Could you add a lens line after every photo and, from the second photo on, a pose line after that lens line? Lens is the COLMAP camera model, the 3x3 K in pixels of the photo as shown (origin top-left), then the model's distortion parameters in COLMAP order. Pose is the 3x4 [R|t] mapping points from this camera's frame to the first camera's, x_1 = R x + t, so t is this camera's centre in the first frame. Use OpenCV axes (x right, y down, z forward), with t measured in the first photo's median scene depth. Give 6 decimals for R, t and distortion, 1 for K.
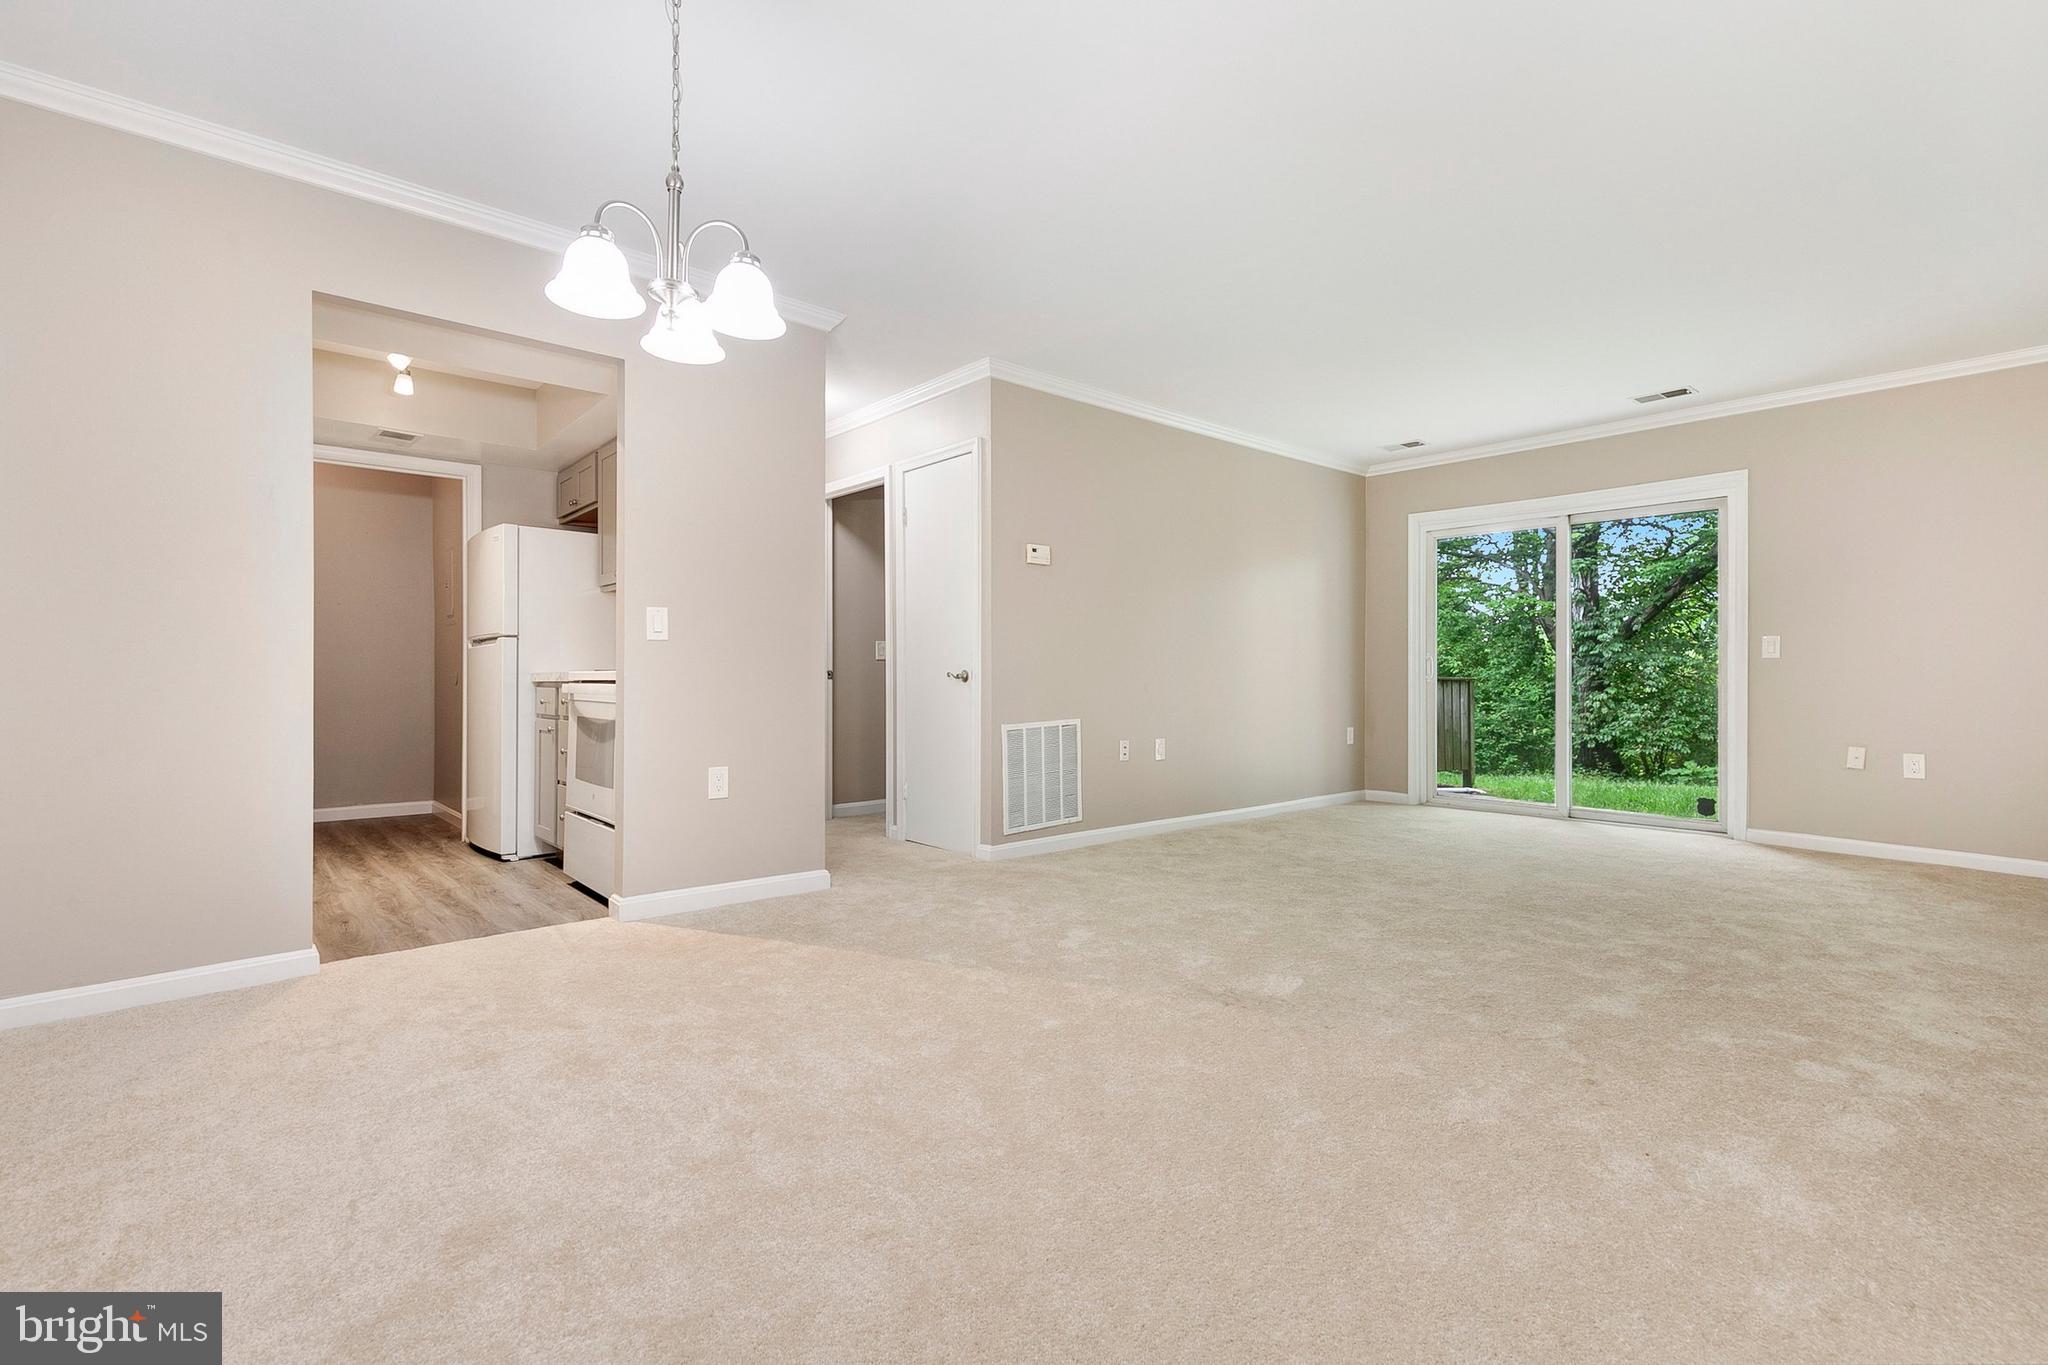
lens RADIAL K [[922.3, 0, 1024.0], [0, 922.3, 682.5], [0, 0, 1]] dist [0.002013, 0.000303]
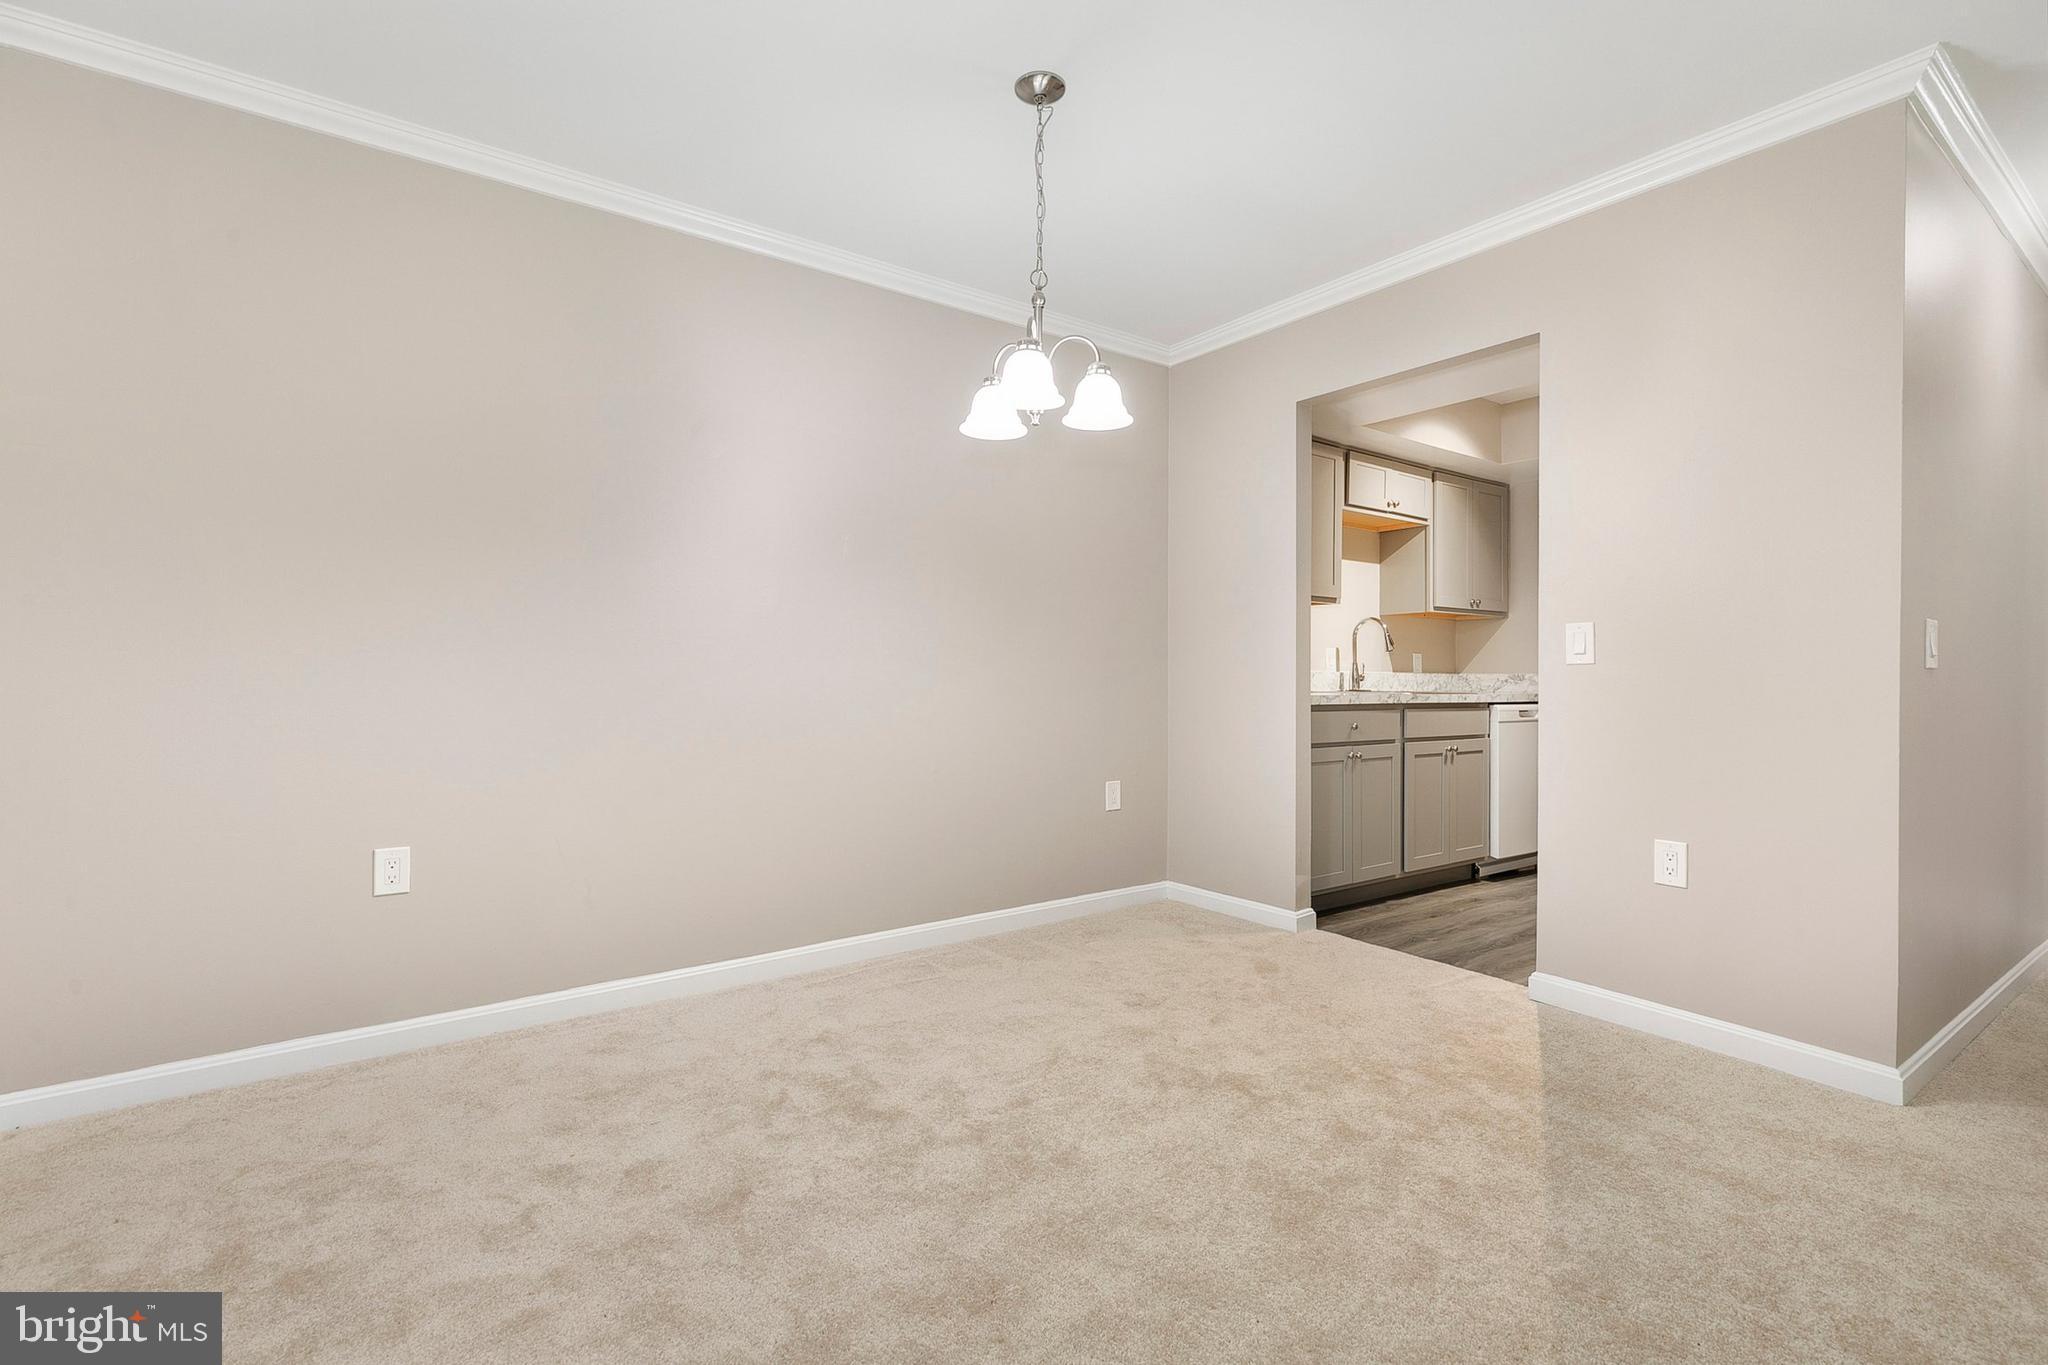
lens RADIAL K [[922.3, 0, 1024.0], [0, 922.3, 682.5], [0, 0, 1]] dist [0.002013, 0.000303]
pose [[-0.092750, 0.007512, -0.995661, 0.323561], [-0.017976, 0.999796, 0.009218, -0.020781], [0.995527, 0.018753, -0.092596, 0.444187]]
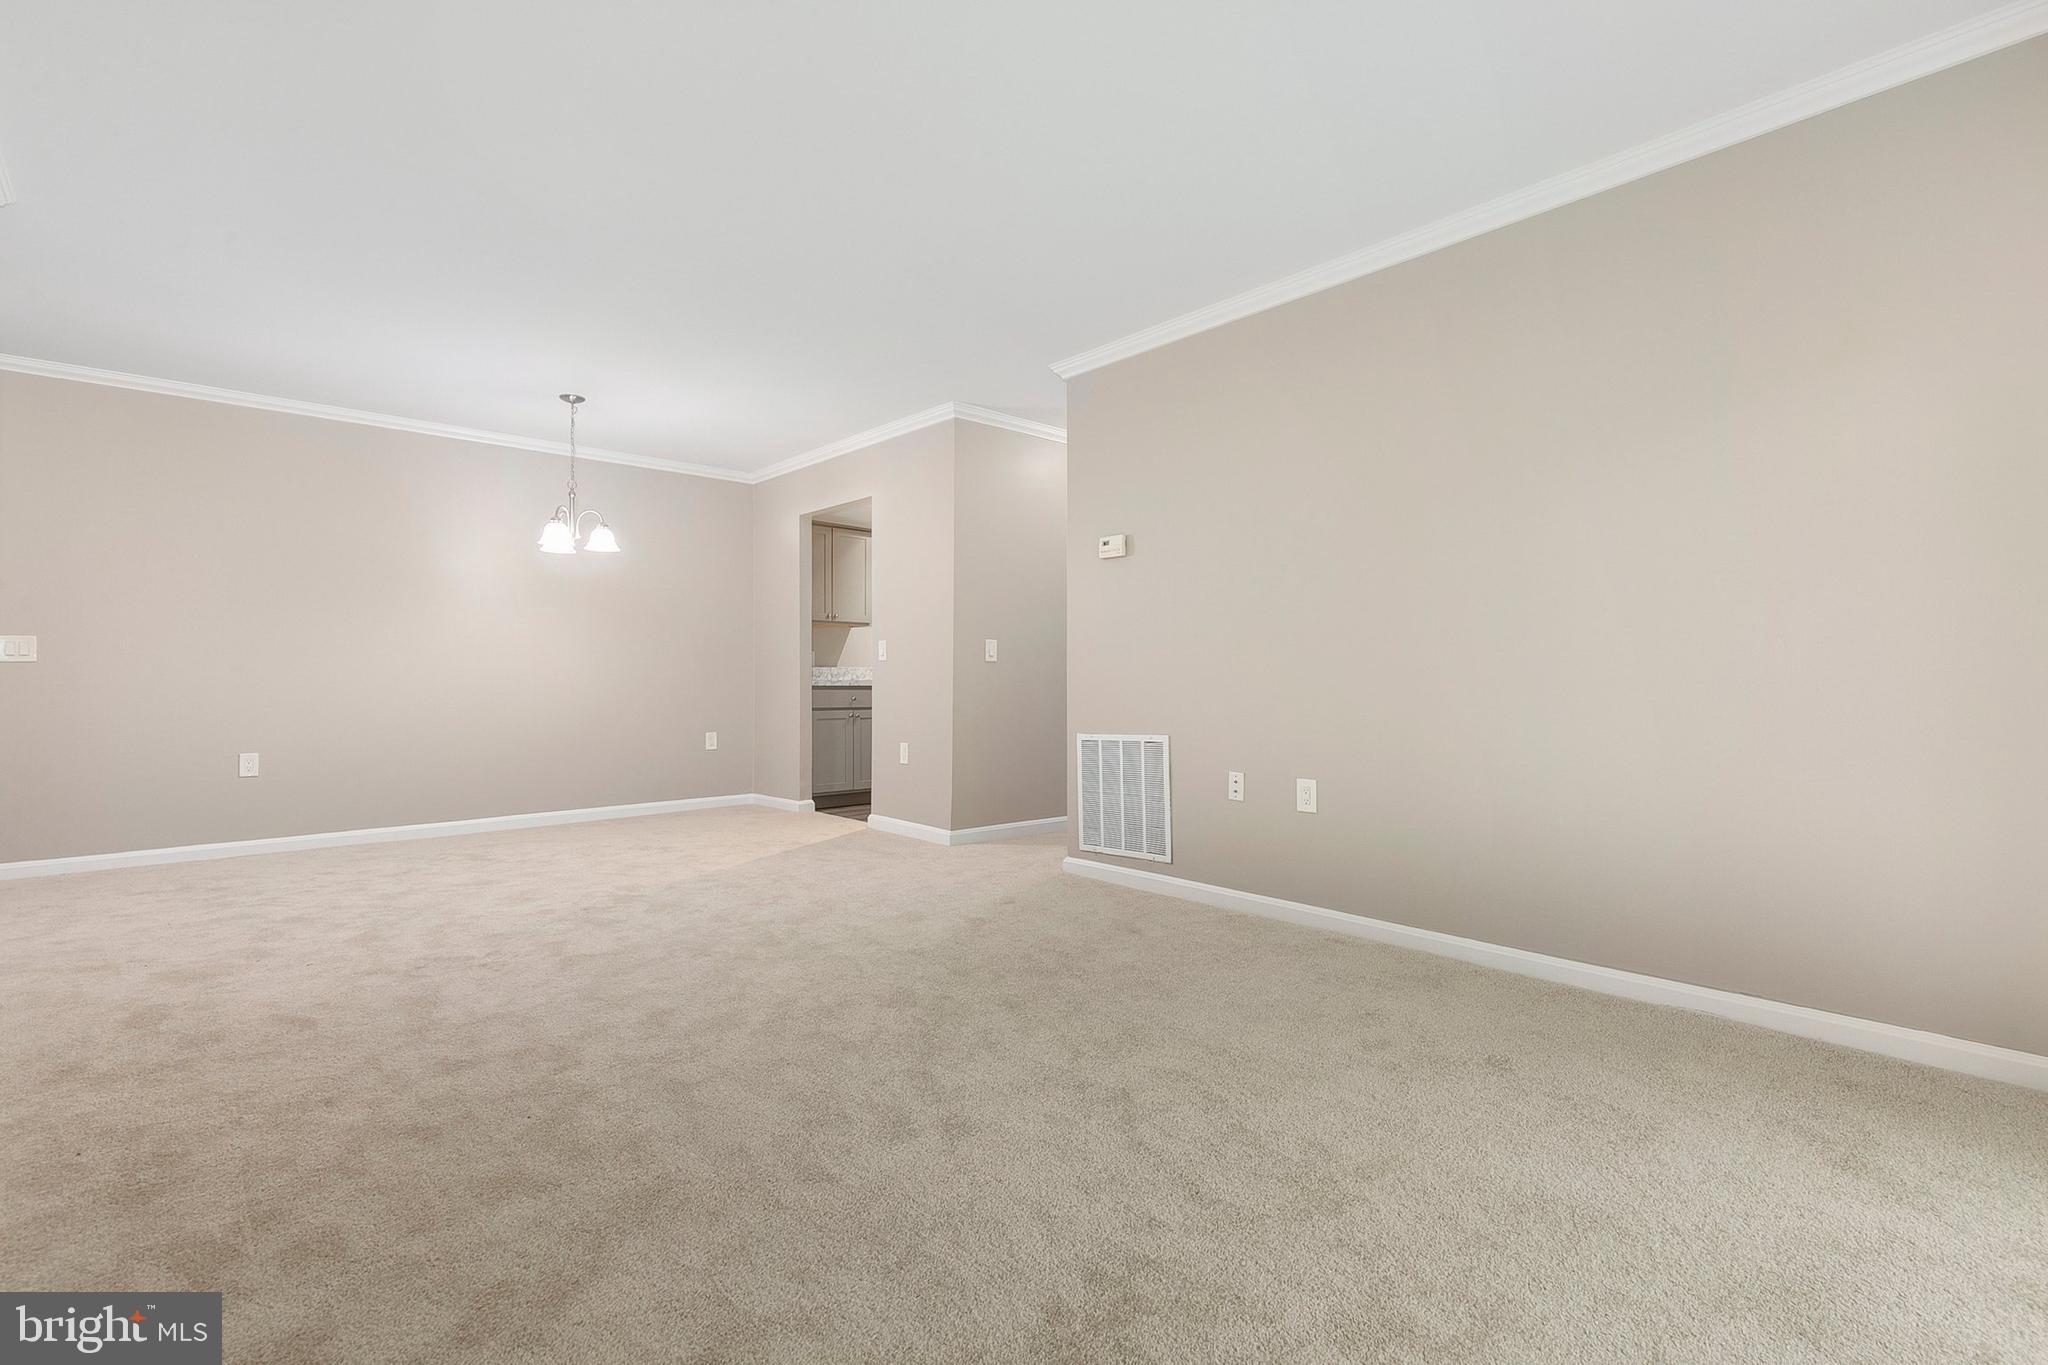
lens RADIAL K [[922.3, 0, 1024.0], [0, 922.3, 682.5], [0, 0, 1]] dist [0.002013, 0.000303]
pose [[0.020651, -0.001747, -0.999785, 0.920500], [-0.012826, 0.999916, -0.002013, -0.004297], [0.999704, 0.012865, 0.020627, 0.911289]]
